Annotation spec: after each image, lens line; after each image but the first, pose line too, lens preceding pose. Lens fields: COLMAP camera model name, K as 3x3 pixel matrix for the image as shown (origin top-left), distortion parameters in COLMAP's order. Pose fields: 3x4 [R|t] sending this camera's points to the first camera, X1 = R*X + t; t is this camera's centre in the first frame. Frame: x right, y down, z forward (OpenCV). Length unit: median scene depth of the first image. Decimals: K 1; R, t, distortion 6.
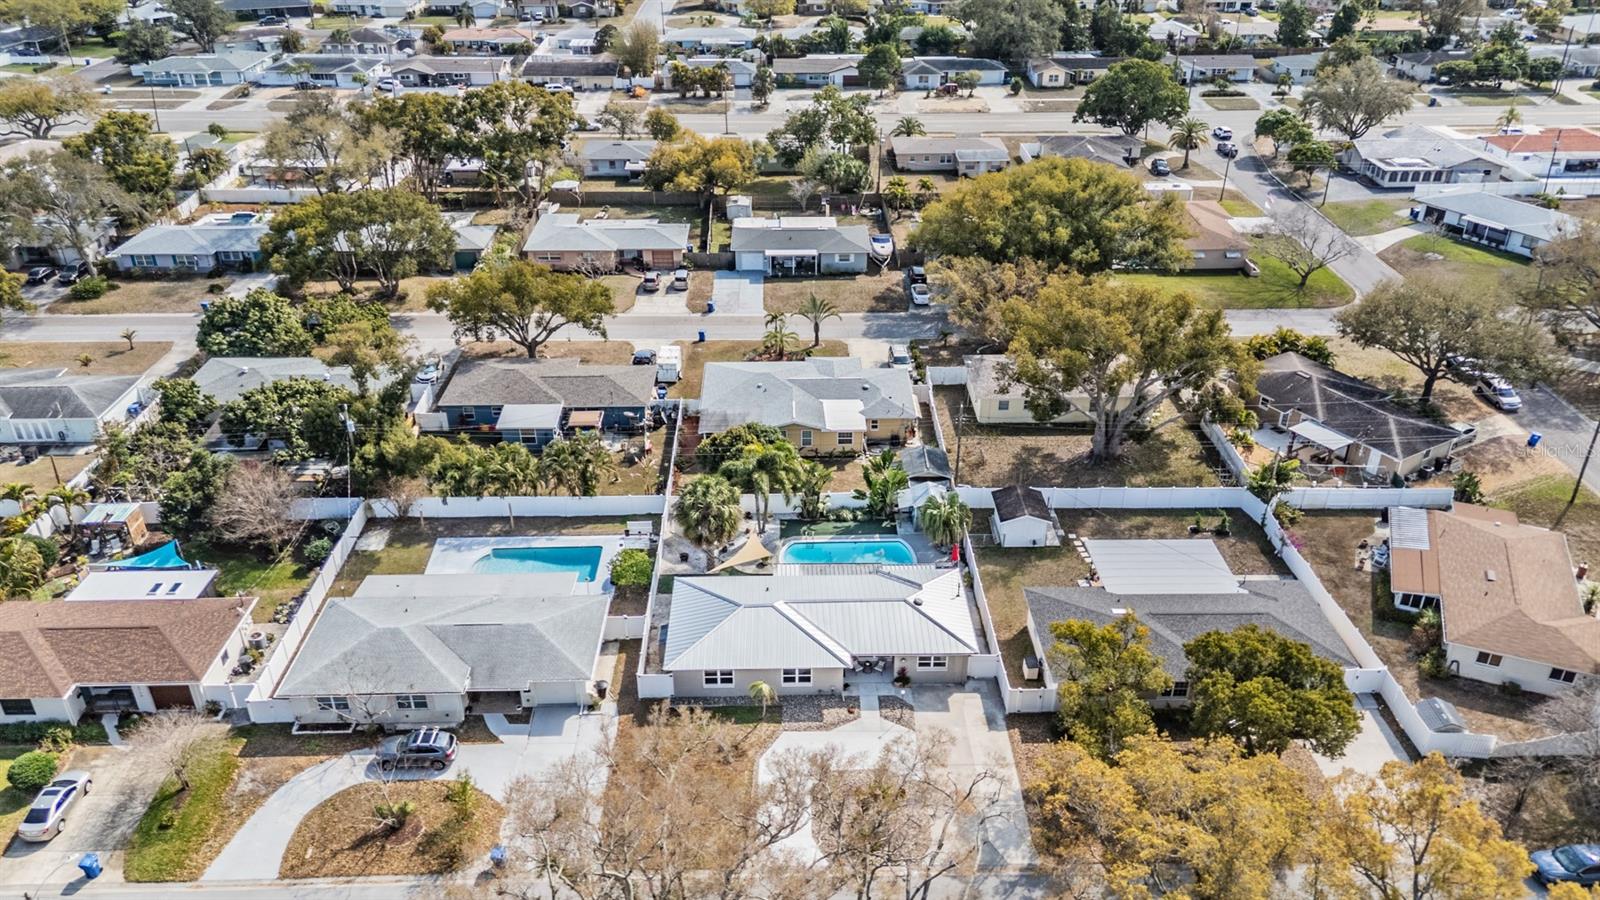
lens RADIAL K [[1182.6, 0, 800.0], [0, 1182.6, 450.0], [0, 0, 1]] dist [0.074096, -0.074507]
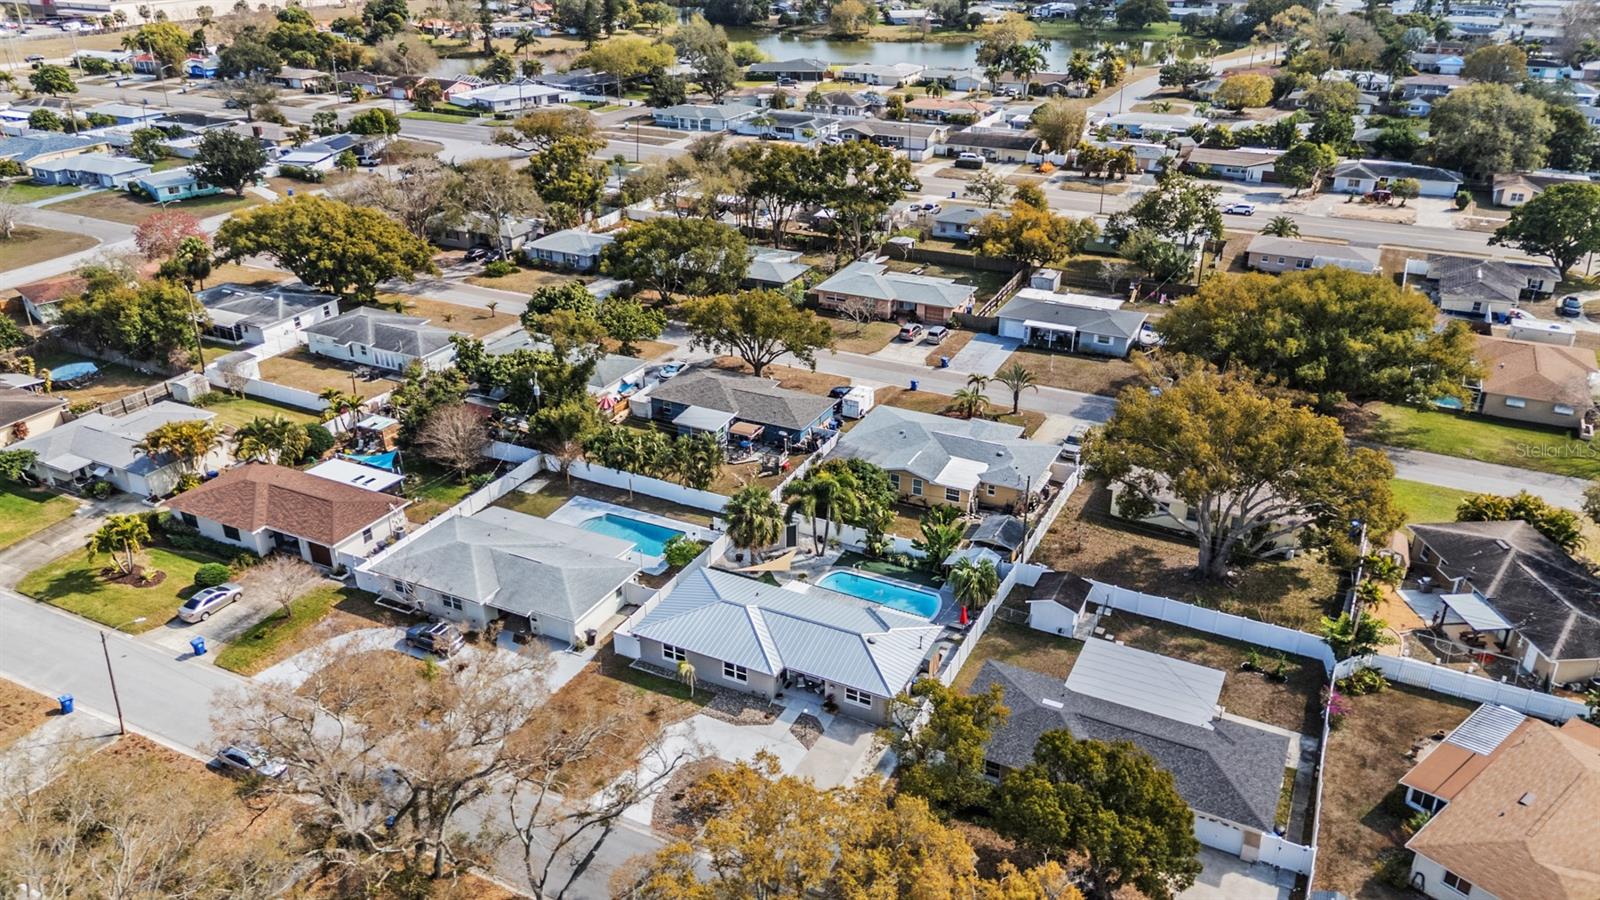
lens RADIAL K [[1182.6, 0, 800.0], [0, 1182.6, 450.0], [0, 0, 1]] dist [0.074096, -0.074507]
pose [[0.884262, 0.199202, -0.422374, 0.260026], [-0.224688, 0.974370, -0.010859, -0.005401], [0.409386, 0.104505, 0.906357, 0.007375]]
